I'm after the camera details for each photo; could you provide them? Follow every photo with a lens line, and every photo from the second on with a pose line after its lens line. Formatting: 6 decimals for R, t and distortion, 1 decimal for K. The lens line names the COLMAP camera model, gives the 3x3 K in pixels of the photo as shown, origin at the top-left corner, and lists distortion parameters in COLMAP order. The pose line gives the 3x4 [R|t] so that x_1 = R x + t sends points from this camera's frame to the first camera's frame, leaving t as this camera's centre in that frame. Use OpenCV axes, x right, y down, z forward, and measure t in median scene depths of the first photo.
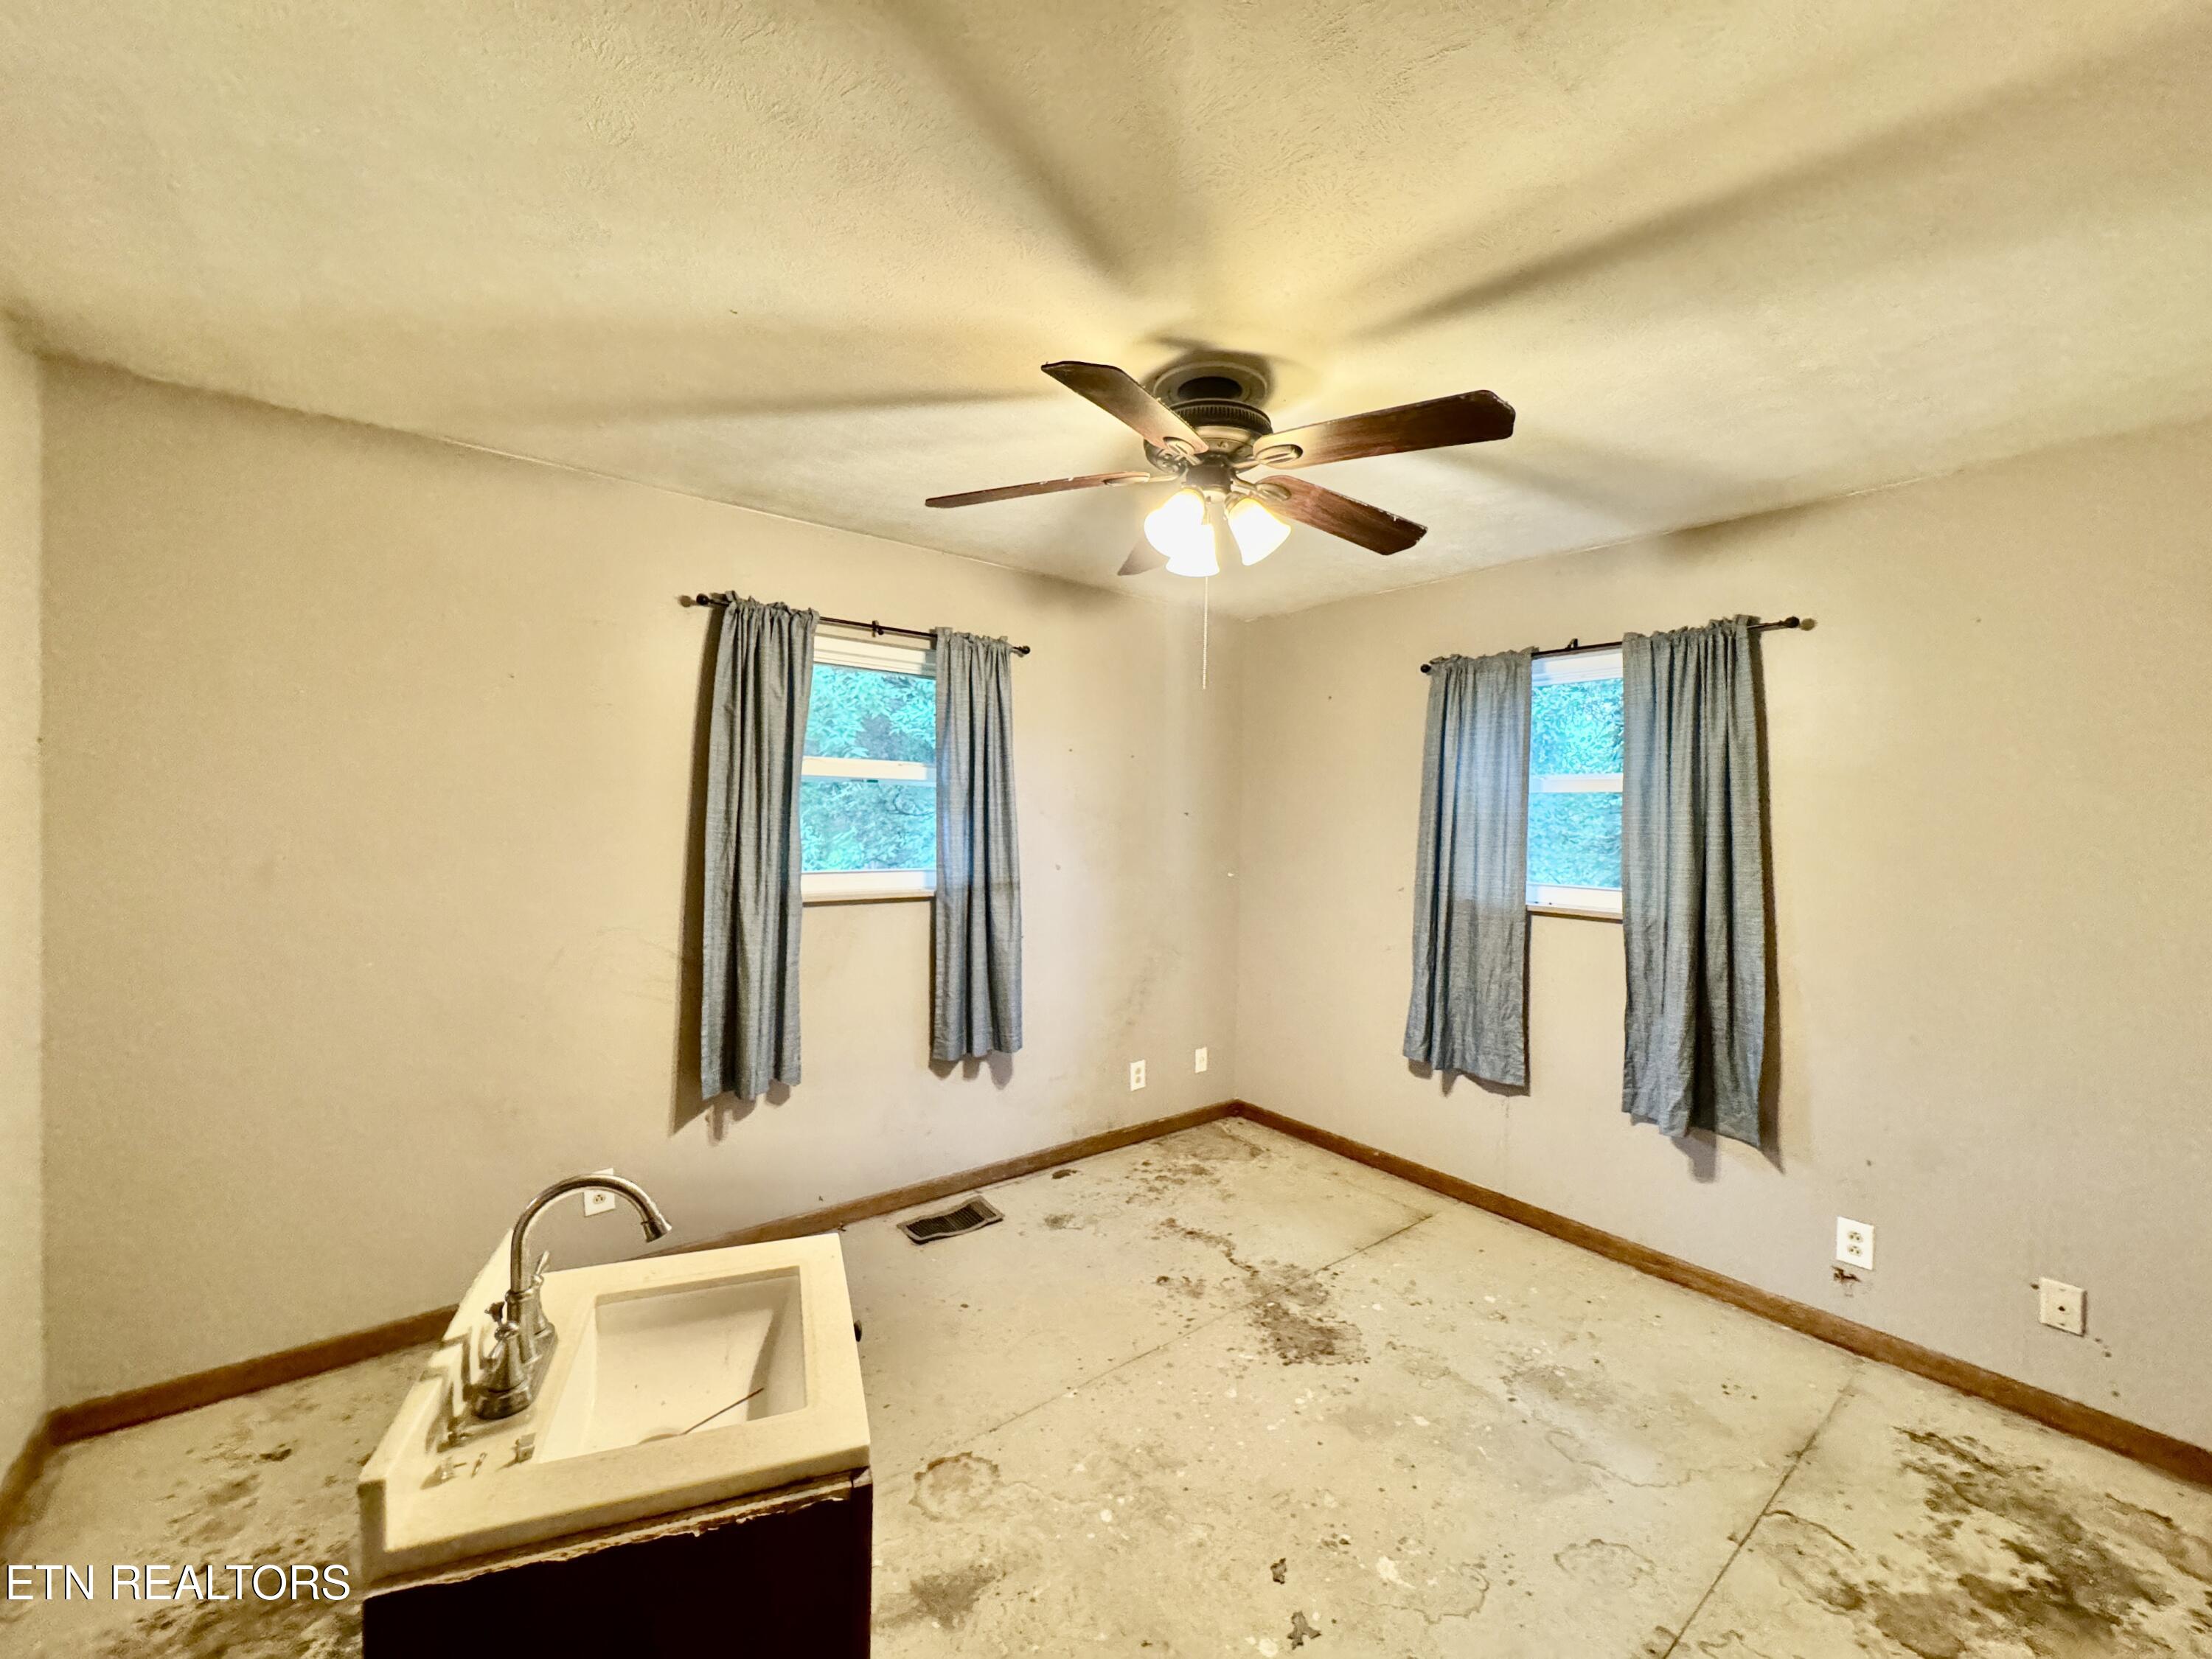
lens RADIAL K [[893.7, 0, 1109.8], [0, 893.7, 820.1], [0, 0, 1]] dist [0.000471, 0.000086]
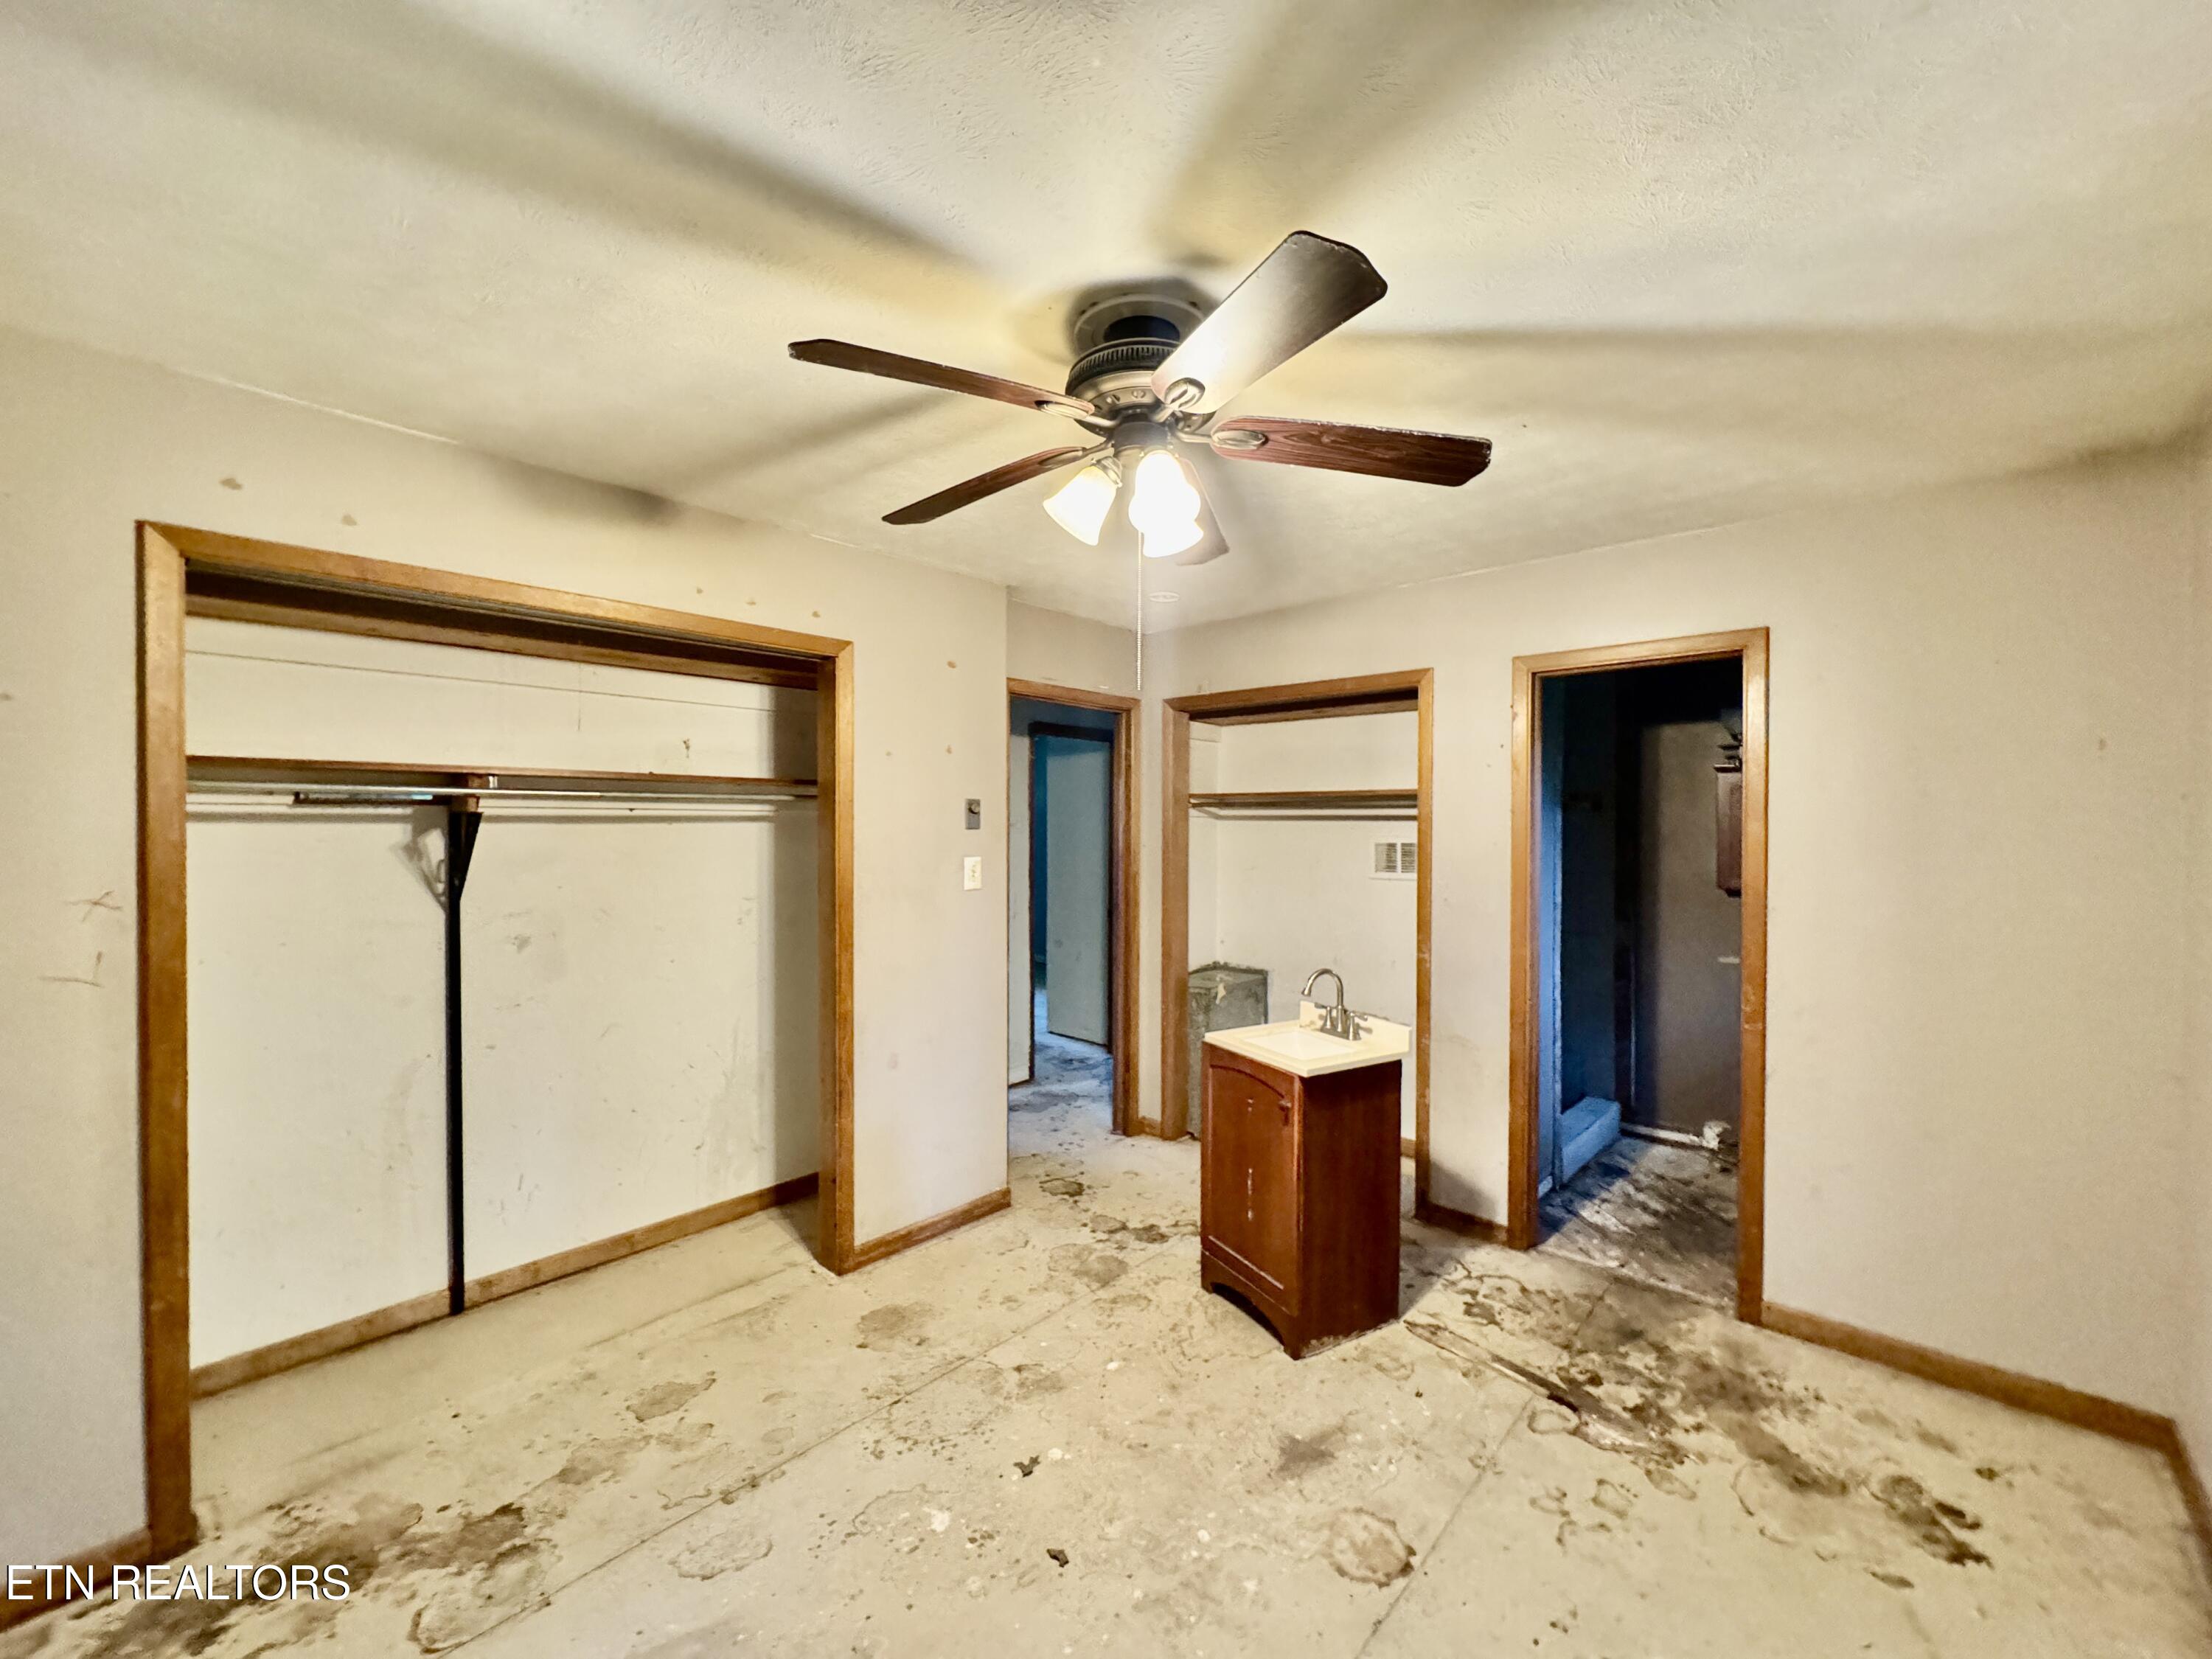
lens RADIAL K [[893.7, 0, 1102.4], [0, 893.7, 825.5], [0, 0, 1]] dist [0.000471, 0.000086]
pose [[-0.988662, -0.024278, -0.148181, 0.282849], [-0.026328, 0.999583, 0.011886, -0.032691], [0.147831, 0.015652, -0.988889, 1.998605]]
